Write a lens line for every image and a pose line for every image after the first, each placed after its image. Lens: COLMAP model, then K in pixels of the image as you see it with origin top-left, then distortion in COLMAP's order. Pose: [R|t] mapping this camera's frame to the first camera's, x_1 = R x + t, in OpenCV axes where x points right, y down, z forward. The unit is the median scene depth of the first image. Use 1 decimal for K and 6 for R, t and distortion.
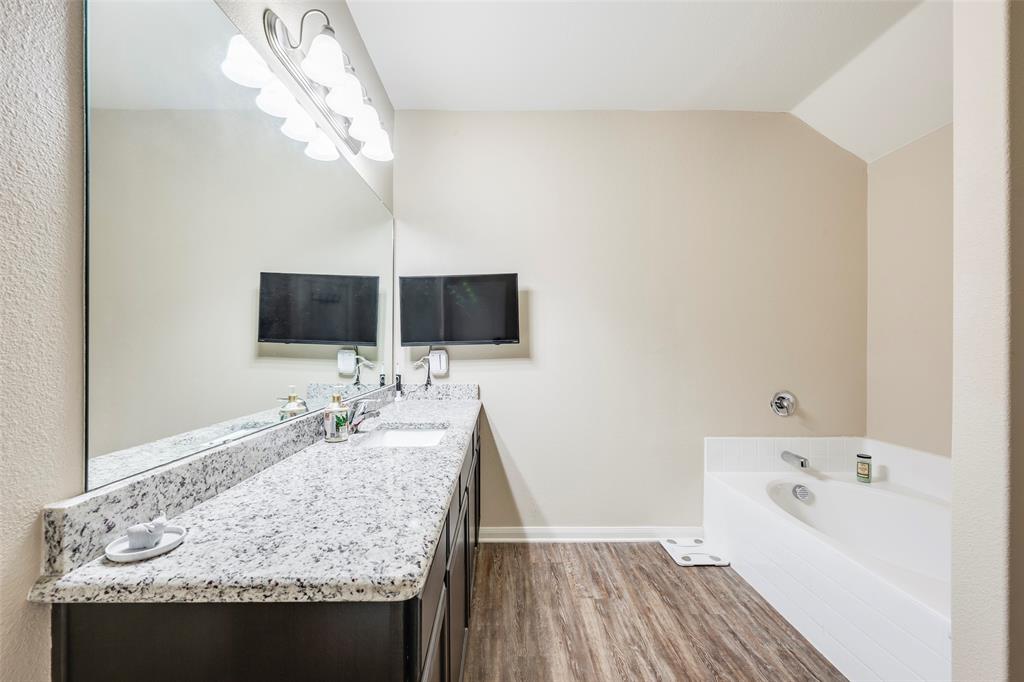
lens RADIAL K [[400.7, 0, 512.3], [0, 400.7, 344.6], [0, 0, 1]] dist [0.000410, -0.000130]
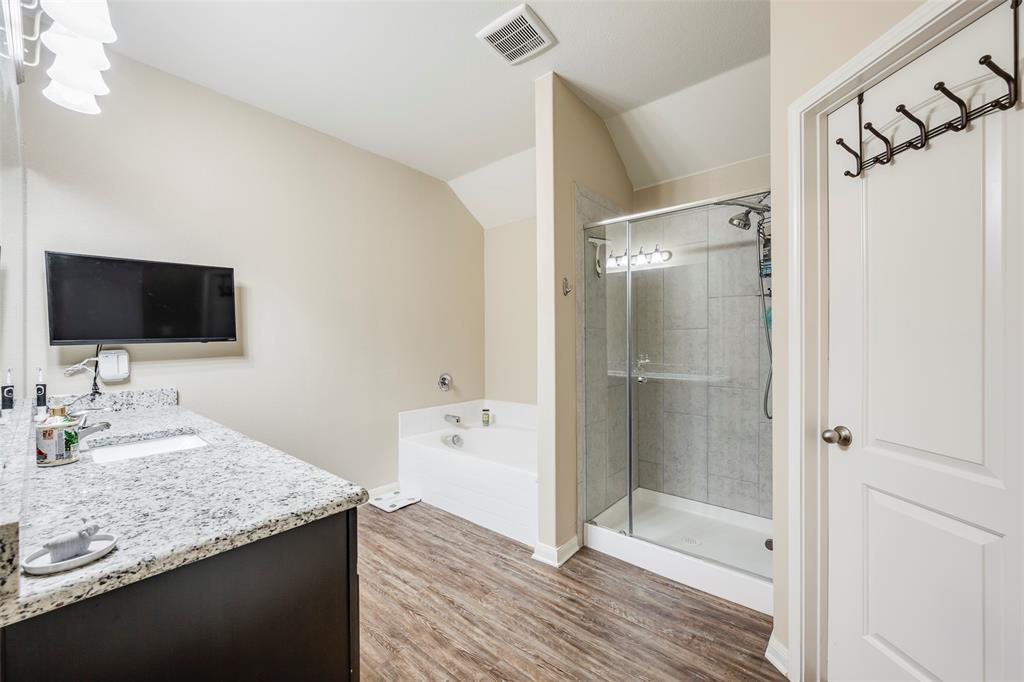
lens RADIAL K [[400.7, 0, 506.6], [0, 400.7, 340.7], [0, 0, 1]] dist [0.000410, -0.000130]
pose [[0.652508, -0.001304, 0.757781, -0.425503], [0.002978, 0.999995, -0.000843, -0.001595], [-0.757776, 0.002807, 0.652509, -0.179045]]
